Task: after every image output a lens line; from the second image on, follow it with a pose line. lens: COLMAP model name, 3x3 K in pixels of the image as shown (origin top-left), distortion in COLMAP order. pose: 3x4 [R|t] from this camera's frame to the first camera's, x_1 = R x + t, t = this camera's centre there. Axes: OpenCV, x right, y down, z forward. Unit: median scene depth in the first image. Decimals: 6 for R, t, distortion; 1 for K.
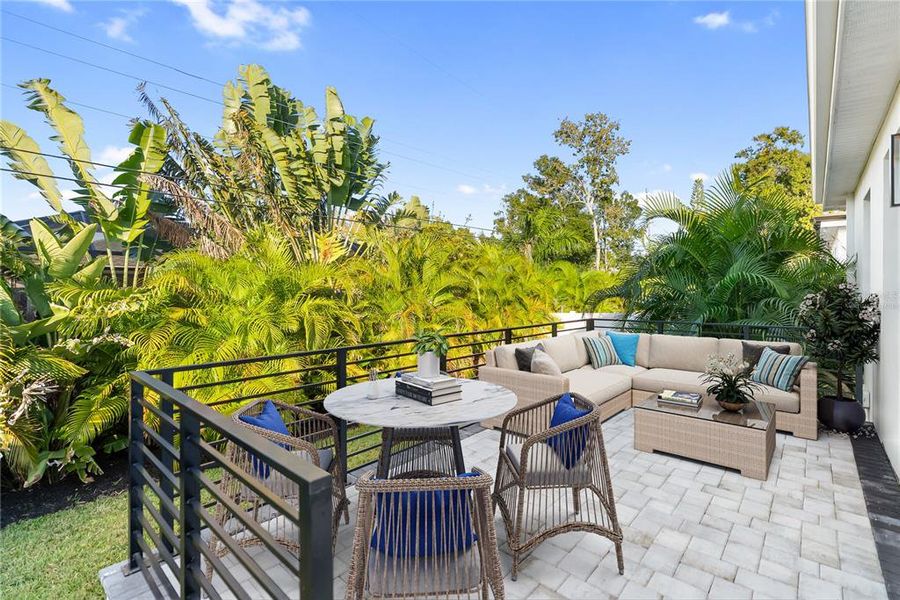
lens RADIAL K [[413.2, 0, 446.8], [0, 413.2, 291.0], [0, 0, 1]] dist [-0.001139, 0.000427]
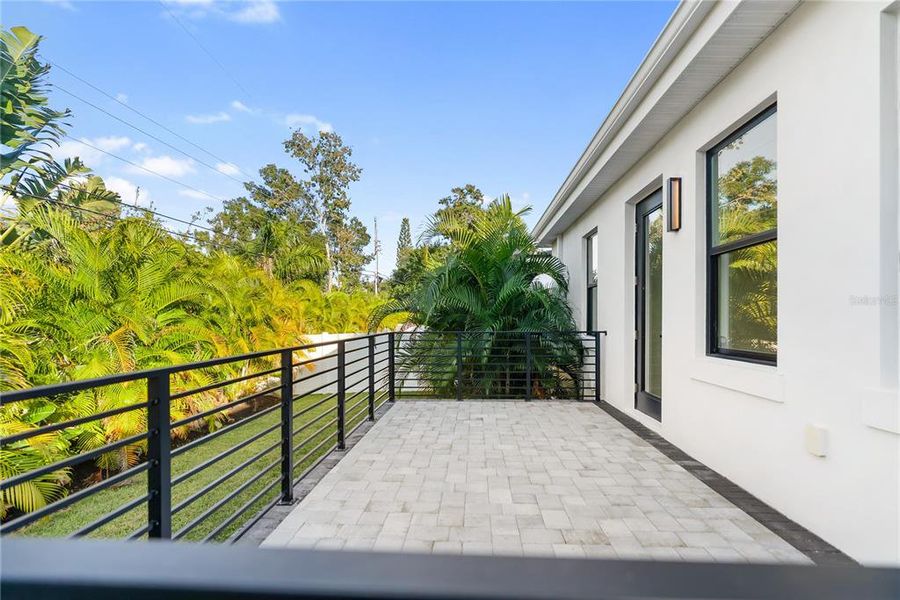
lens RADIAL K [[418.7, 0, 451.4], [0, 418.7, 317.6], [0, 0, 1]] dist [-0.001908, 0.000473]
pose [[0.777969, 0.000584, 0.628303, -0.073009], [0.000186, 0.999999, -0.001160, 0.017550], [-0.628303, 0.001019, 0.777968, 0.085078]]
